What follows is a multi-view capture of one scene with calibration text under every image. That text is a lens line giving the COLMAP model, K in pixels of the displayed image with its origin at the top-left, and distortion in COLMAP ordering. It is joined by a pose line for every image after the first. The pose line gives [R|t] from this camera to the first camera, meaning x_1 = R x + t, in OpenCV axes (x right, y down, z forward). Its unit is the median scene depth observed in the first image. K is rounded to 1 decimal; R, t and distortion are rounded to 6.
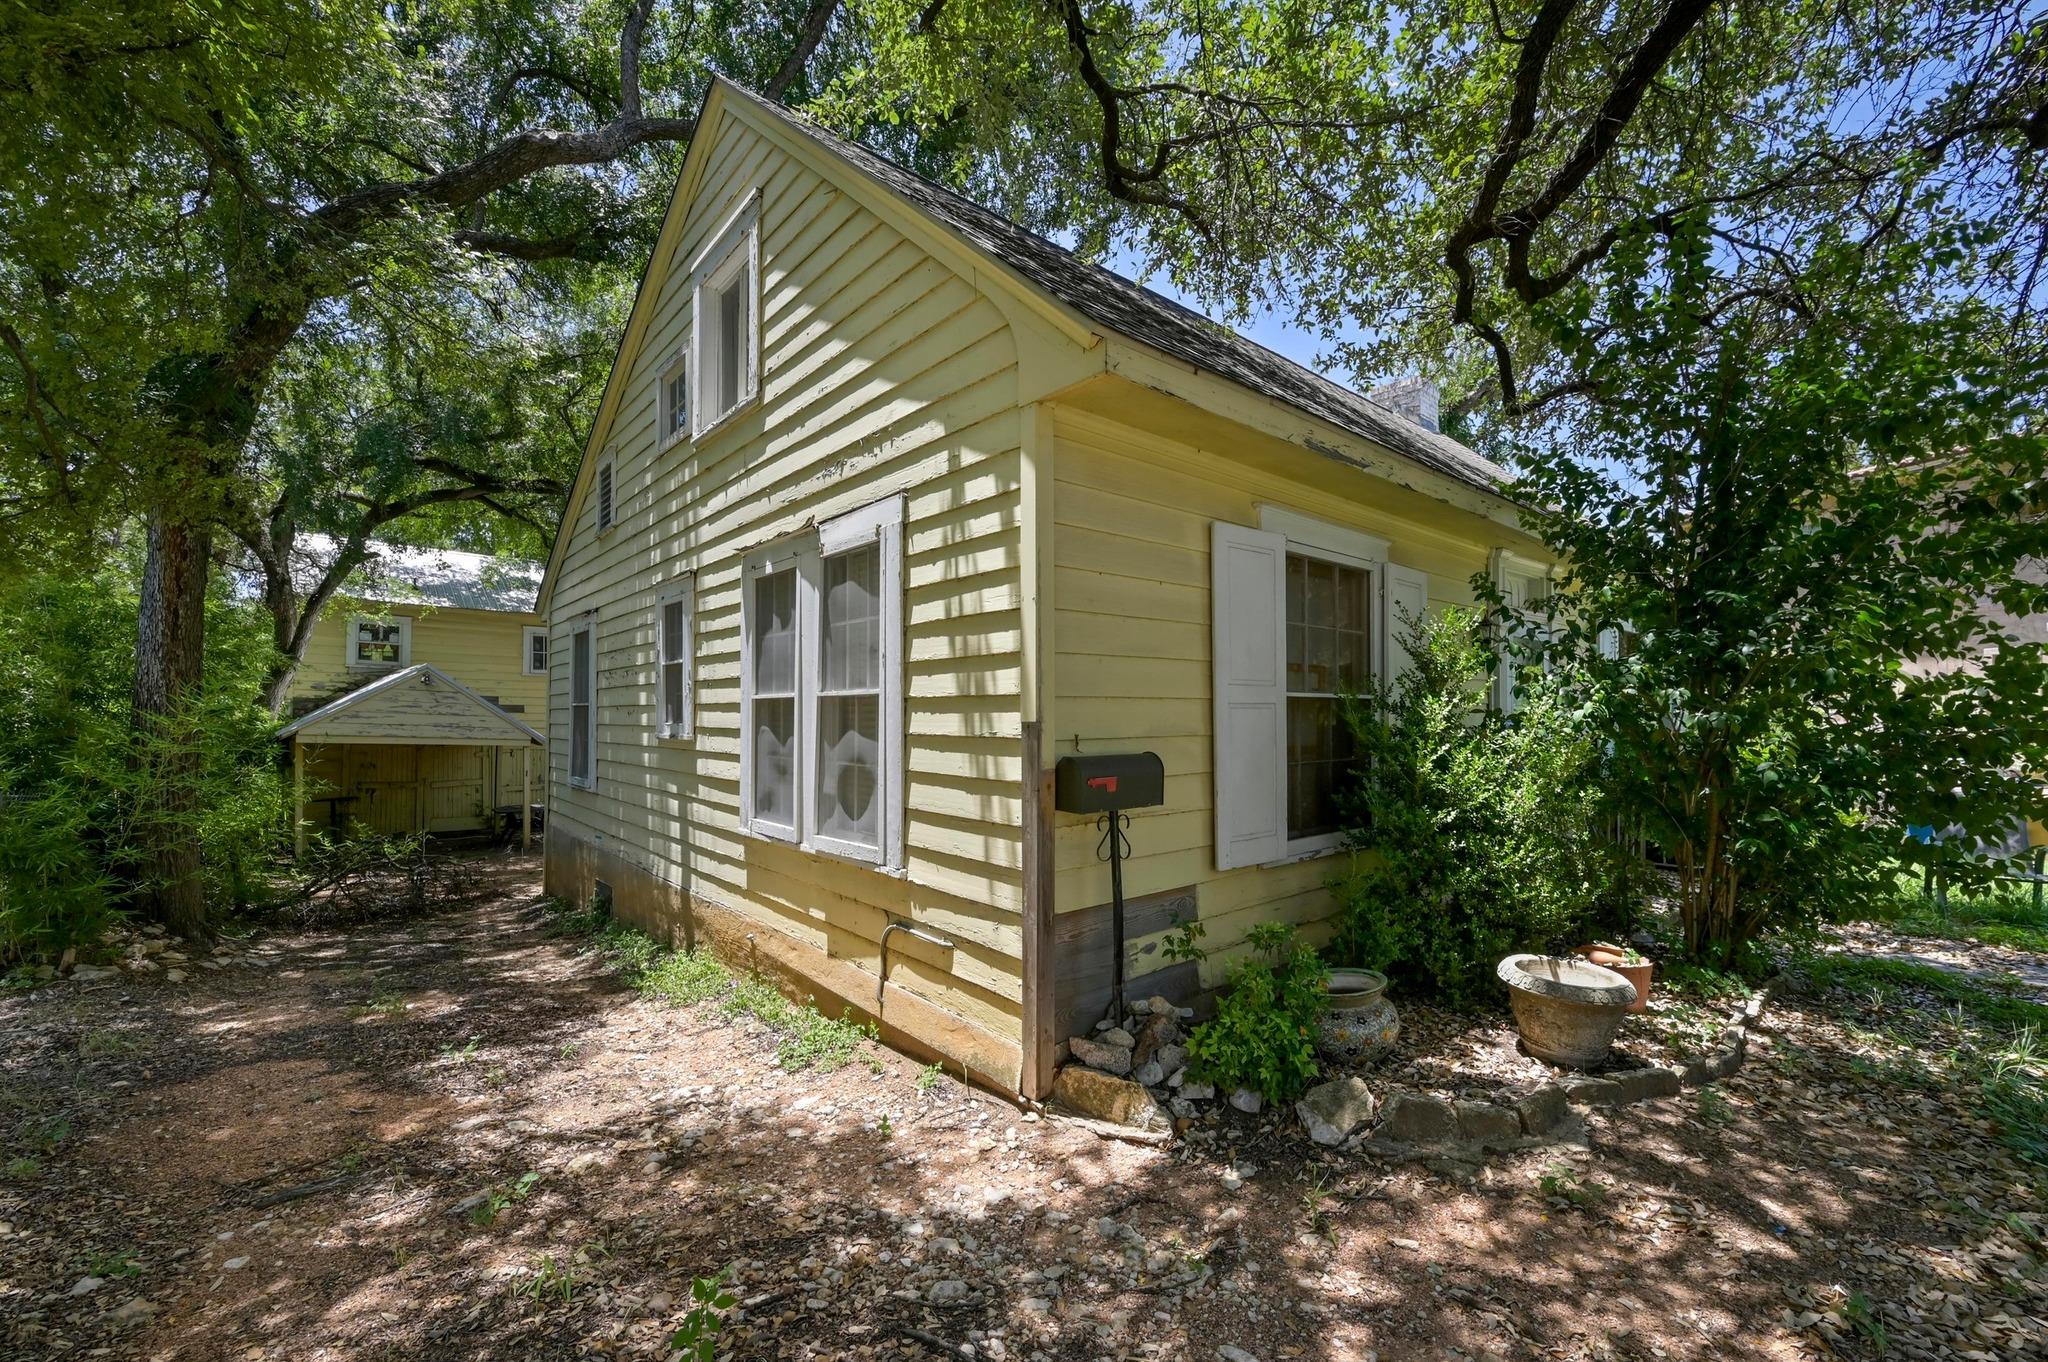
lens RADIAL K [[814.9, 0, 1025.1], [0, 814.9, 697.9], [0, 0, 1]] dist [-0.001341, -0.000777]
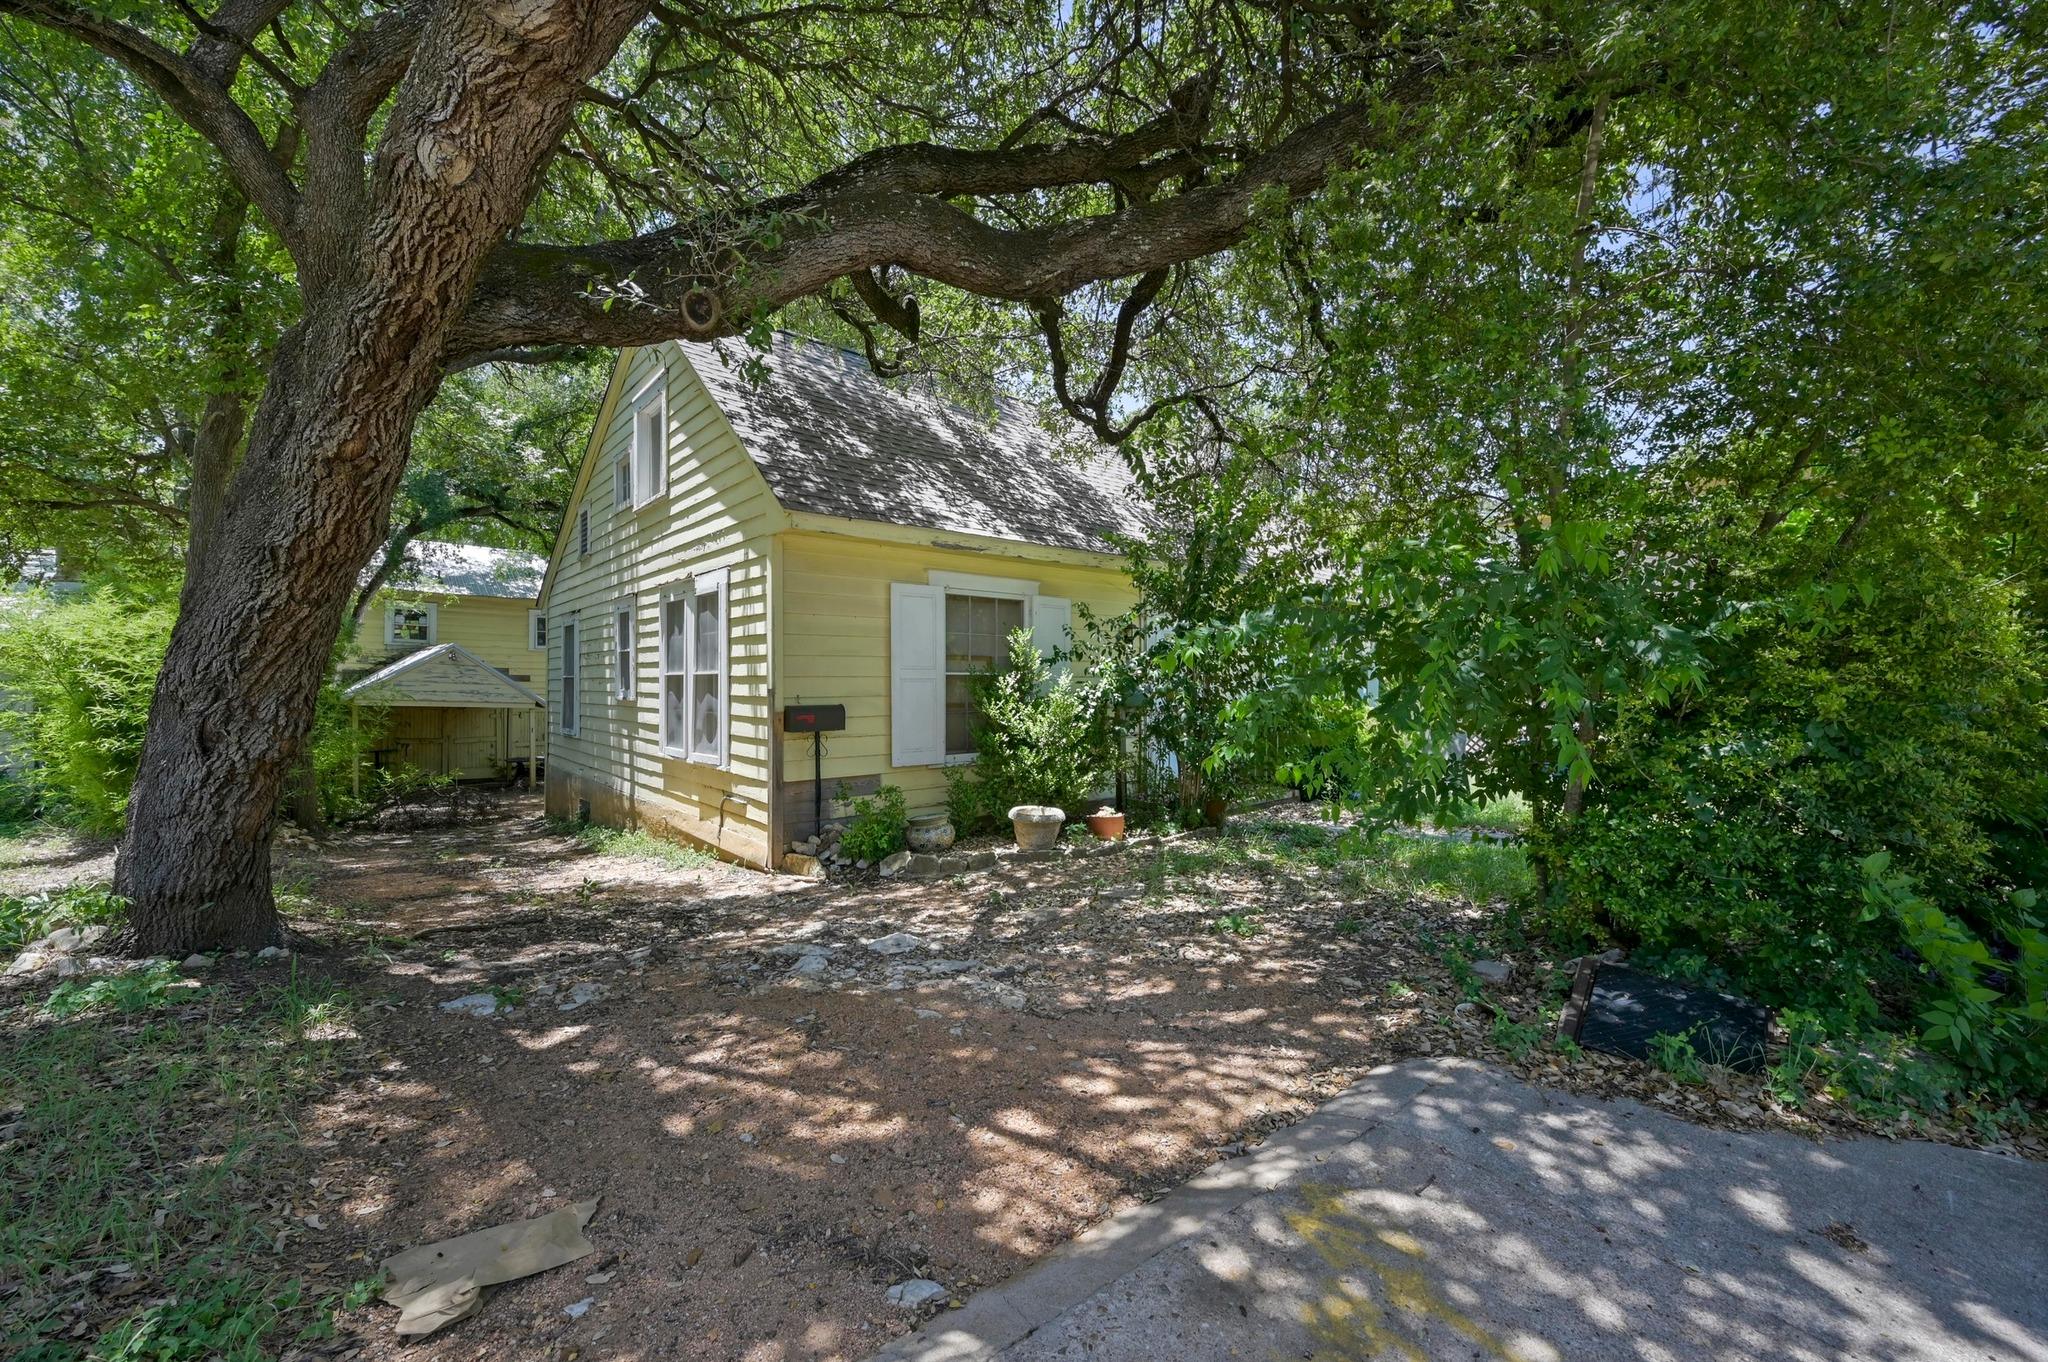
lens RADIAL K [[814.9, 0, 1022.7], [0, 814.9, 674.8], [0, 0, 1]] dist [-0.001341, -0.000777]
pose [[0.999967, -0.001295, -0.008015, 0.402042], [0.001396, 0.999920, 0.012543, -0.019133], [0.007998, -0.012553, 0.999889, -0.646714]]
